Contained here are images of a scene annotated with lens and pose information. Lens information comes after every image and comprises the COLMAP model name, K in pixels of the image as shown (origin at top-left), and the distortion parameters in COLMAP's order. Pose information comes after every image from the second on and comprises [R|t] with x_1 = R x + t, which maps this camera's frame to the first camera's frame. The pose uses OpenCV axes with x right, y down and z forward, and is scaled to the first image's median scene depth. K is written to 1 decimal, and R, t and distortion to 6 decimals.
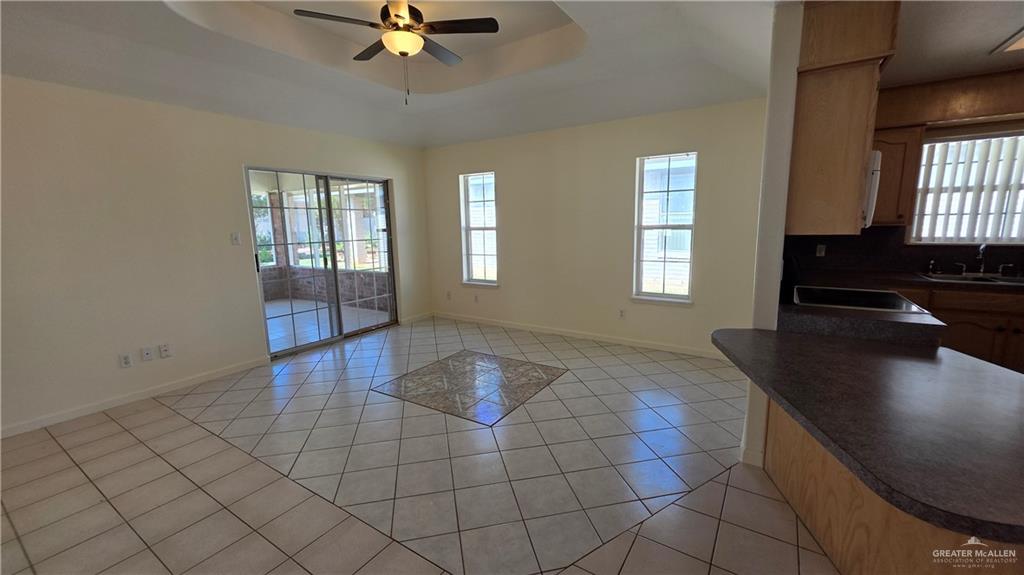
lens RADIAL K [[408.3, 0, 512.4], [0, 408.3, 290.5], [0, 0, 1]] dist [-0.002909, -0.000131]
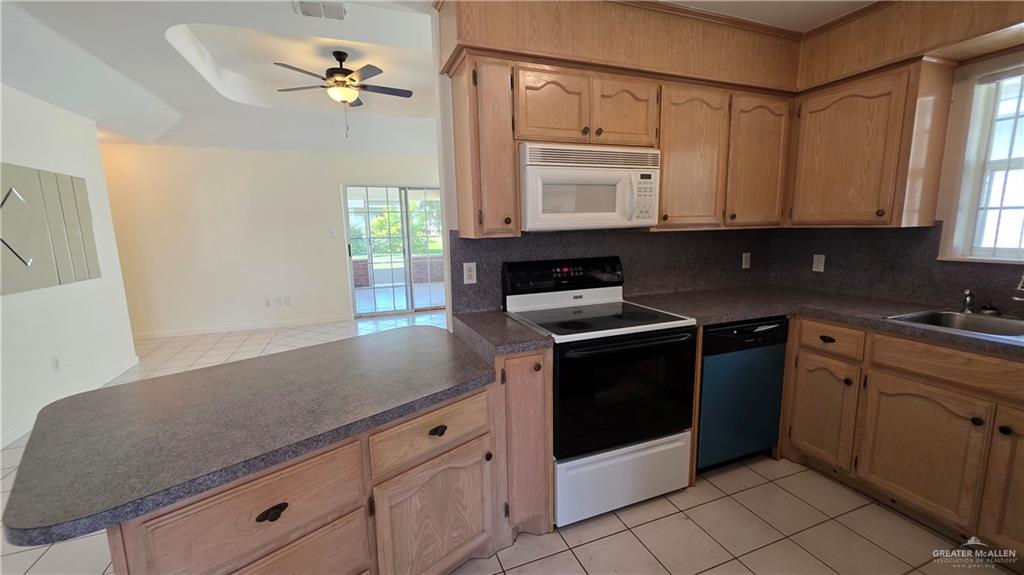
lens RADIAL K [[408.3, 0, 512.2], [0, 408.3, 289.4], [0, 0, 1]] dist [-0.002909, -0.000131]
pose [[0.814760, 0.093390, -0.572228, 0.804944], [-0.093031, 0.995212, 0.029963, -0.029804], [0.572287, 0.028822, 0.819547, 0.160753]]
